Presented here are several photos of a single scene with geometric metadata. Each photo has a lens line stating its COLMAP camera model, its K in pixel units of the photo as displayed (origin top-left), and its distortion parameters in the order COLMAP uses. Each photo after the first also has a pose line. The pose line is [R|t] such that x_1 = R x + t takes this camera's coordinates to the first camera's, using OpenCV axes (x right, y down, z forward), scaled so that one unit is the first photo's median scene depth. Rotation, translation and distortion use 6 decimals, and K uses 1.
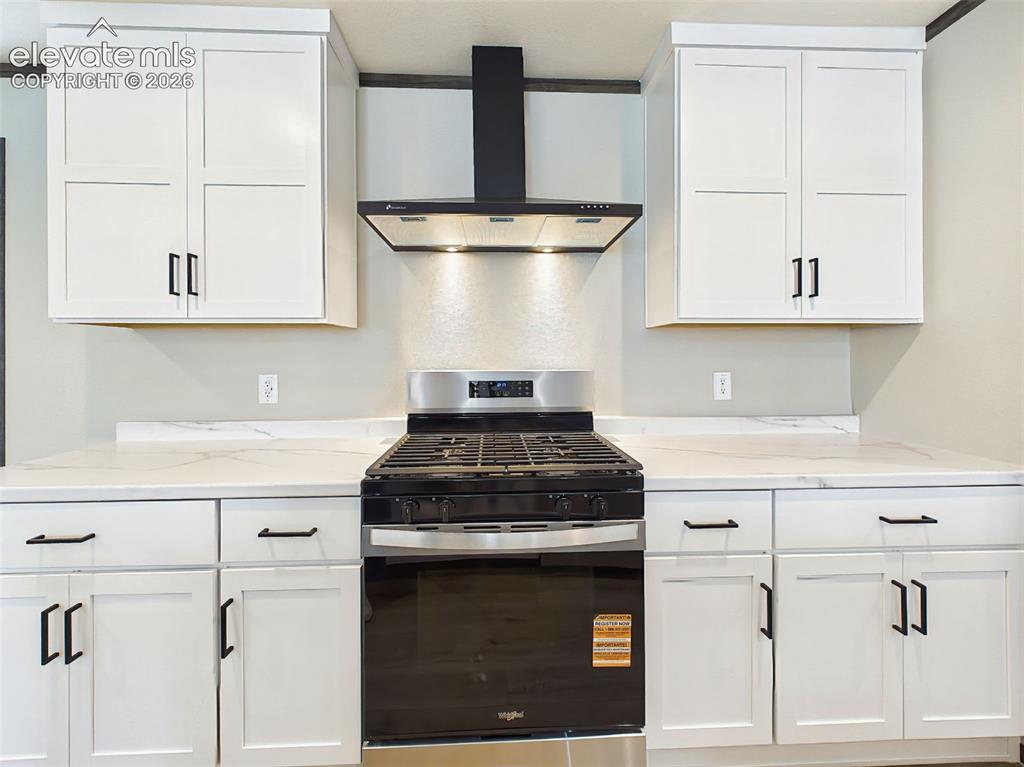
lens RADIAL K [[409.1, 0, 510.5], [0, 409.1, 356.4], [0, 0, 1]] dist [0.000969, 0.000147]
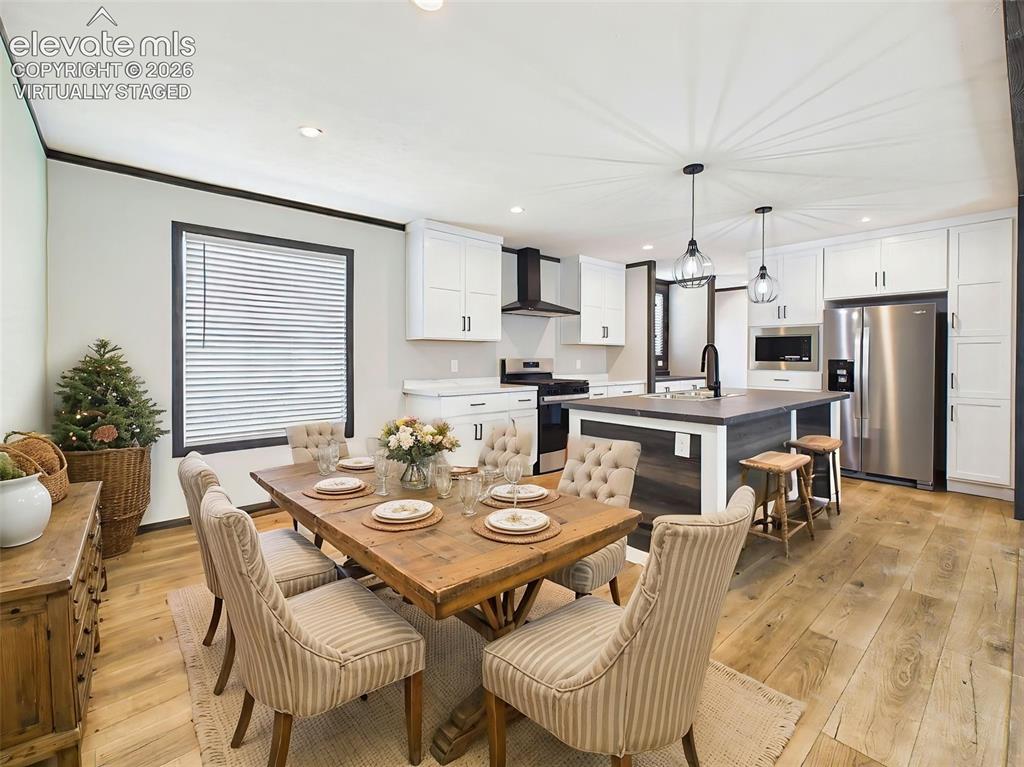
lens RADIAL K [[449.4, 0, 510.3], [0, 449.4, 360.6], [0, 0, 1]] dist [0.001339, 0.000154]
pose [[0.784491, -0.001148, 0.620139, -2.175357], [-0.005609, 0.999944, 0.008947, 0.023662], [-0.620114, -0.010497, 0.784441, -1.445239]]
